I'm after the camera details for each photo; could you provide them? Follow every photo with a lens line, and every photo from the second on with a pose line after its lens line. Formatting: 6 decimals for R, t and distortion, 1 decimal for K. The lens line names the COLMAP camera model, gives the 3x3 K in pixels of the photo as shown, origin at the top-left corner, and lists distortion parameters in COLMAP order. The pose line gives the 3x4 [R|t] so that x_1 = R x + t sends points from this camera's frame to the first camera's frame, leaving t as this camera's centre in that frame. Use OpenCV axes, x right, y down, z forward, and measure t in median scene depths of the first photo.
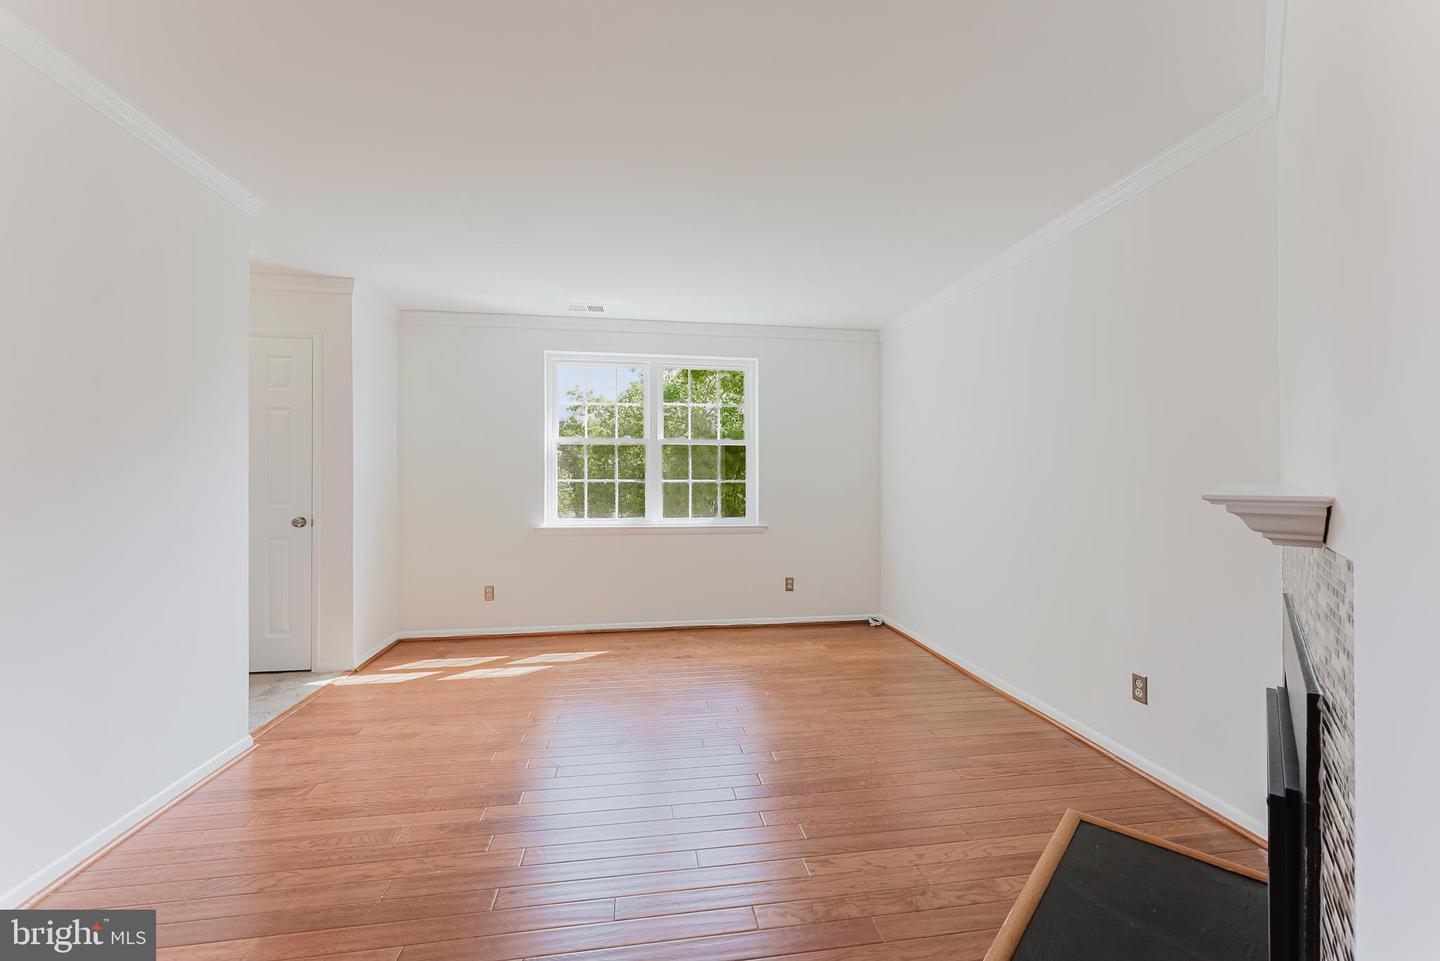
lens RADIAL K [[580.3, 0, 730.8], [0, 580.3, 475.1], [0, 0, 1]] dist [-0.000275, 0.000082]
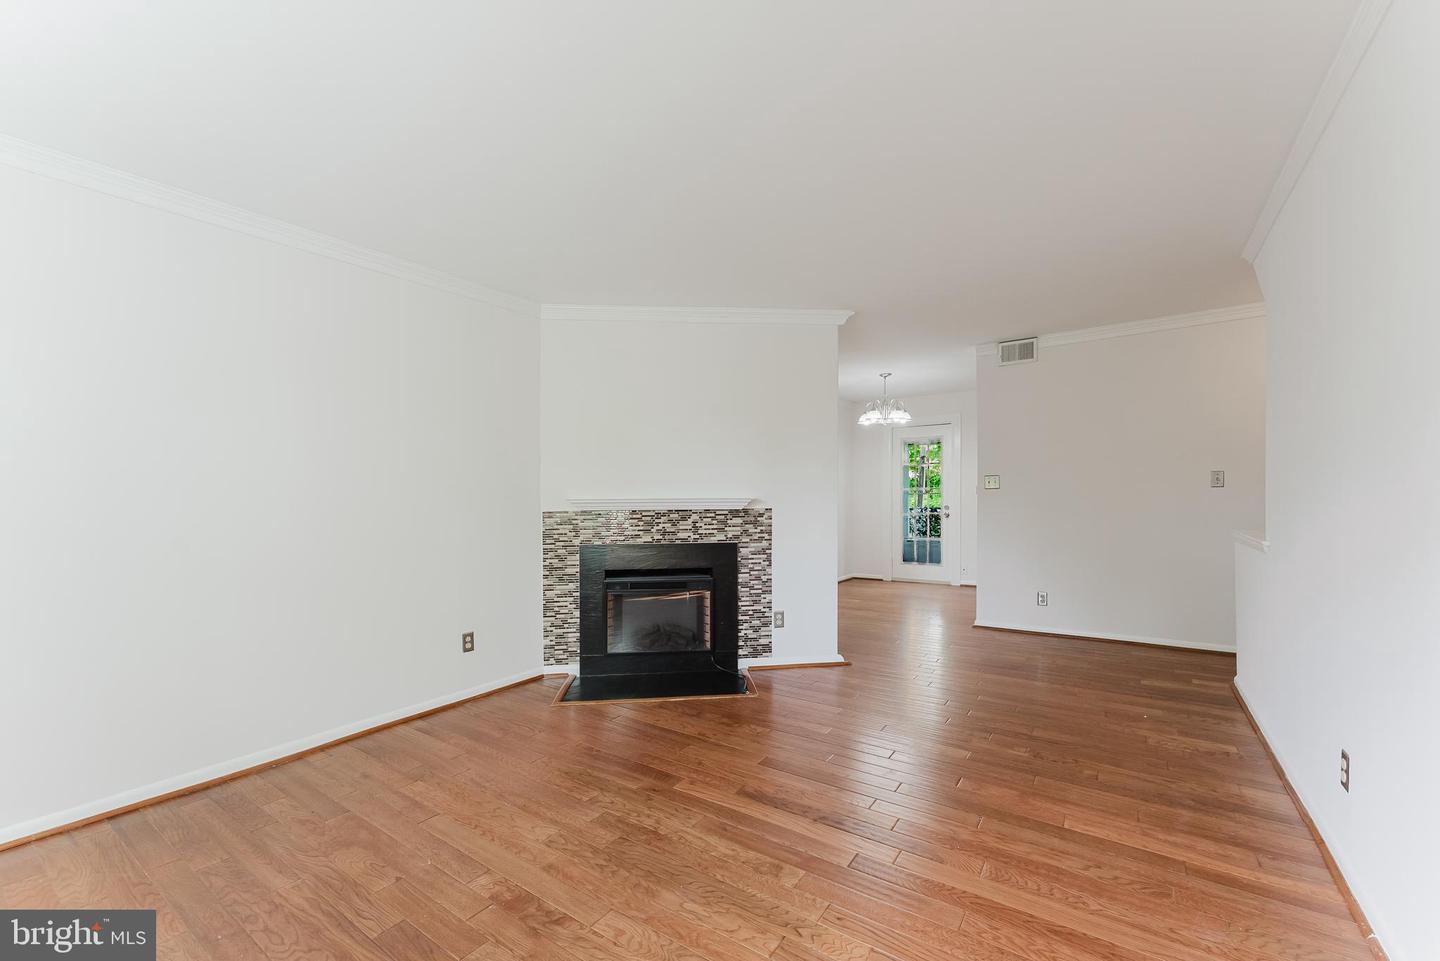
lens RADIAL K [[580.3, 0, 721.3], [0, 580.3, 492.0], [0, 0, 1]] dist [-0.000275, 0.000082]
pose [[-0.718750, 0.014320, 0.695121, -0.421990], [0.007260, 0.999888, -0.013091, 0.010465], [-0.695231, -0.004363, -0.718773, 0.897796]]
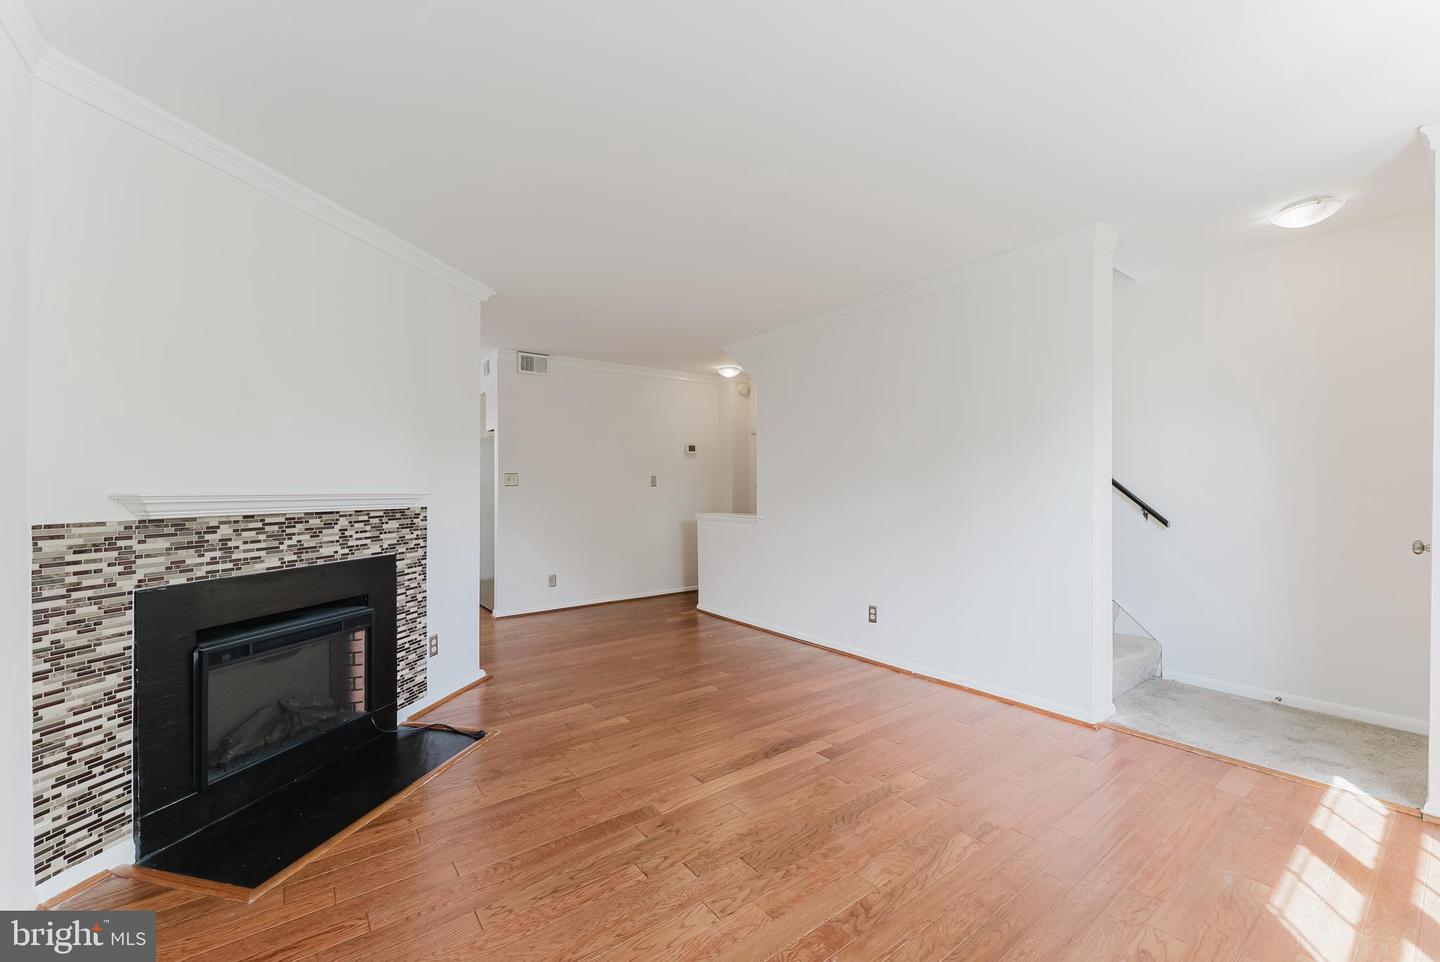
lens RADIAL K [[580.3, 0, 721.2], [0, 580.3, 488.3], [0, 0, 1]] dist [-0.000275, 0.000082]
pose [[-0.887170, 0.007925, -0.461375, 0.182231], [0.011990, 0.999911, -0.005881, 0.010384], [0.461287, -0.010749, -0.887186, 0.995737]]
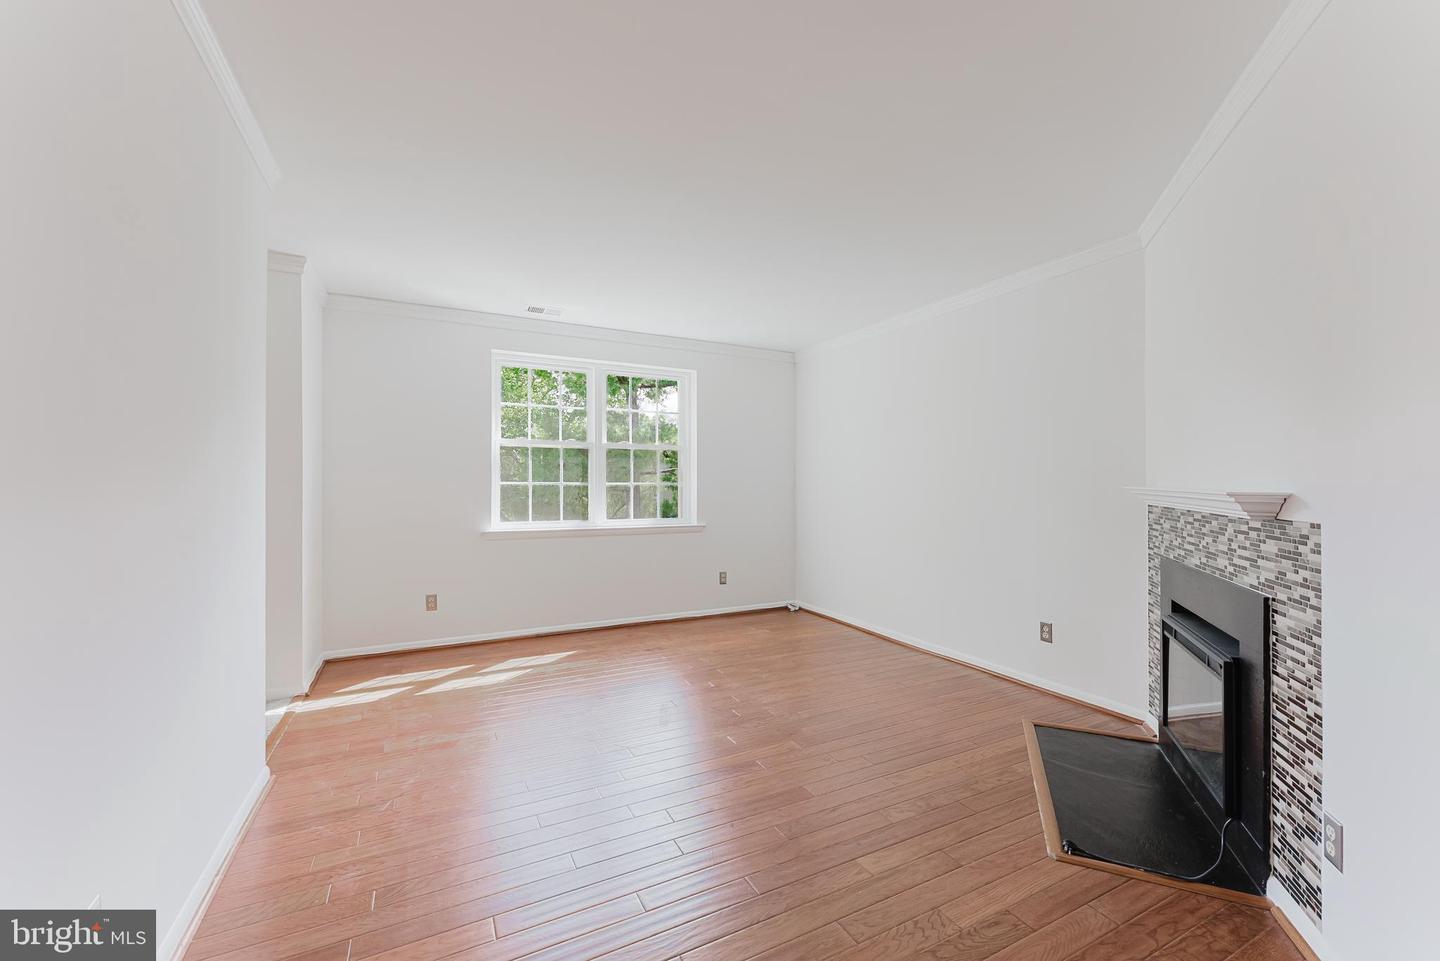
lens RADIAL K [[580.3, 0, 728.5], [0, 580.3, 476.1], [0, 0, 1]] dist [-0.000275, 0.000082]
pose [[0.947234, 0.005689, 0.320493, -0.267136], [-0.004586, 0.999981, -0.004198, -0.000198], [-0.320510, 0.002507, 0.947242, -0.048176]]
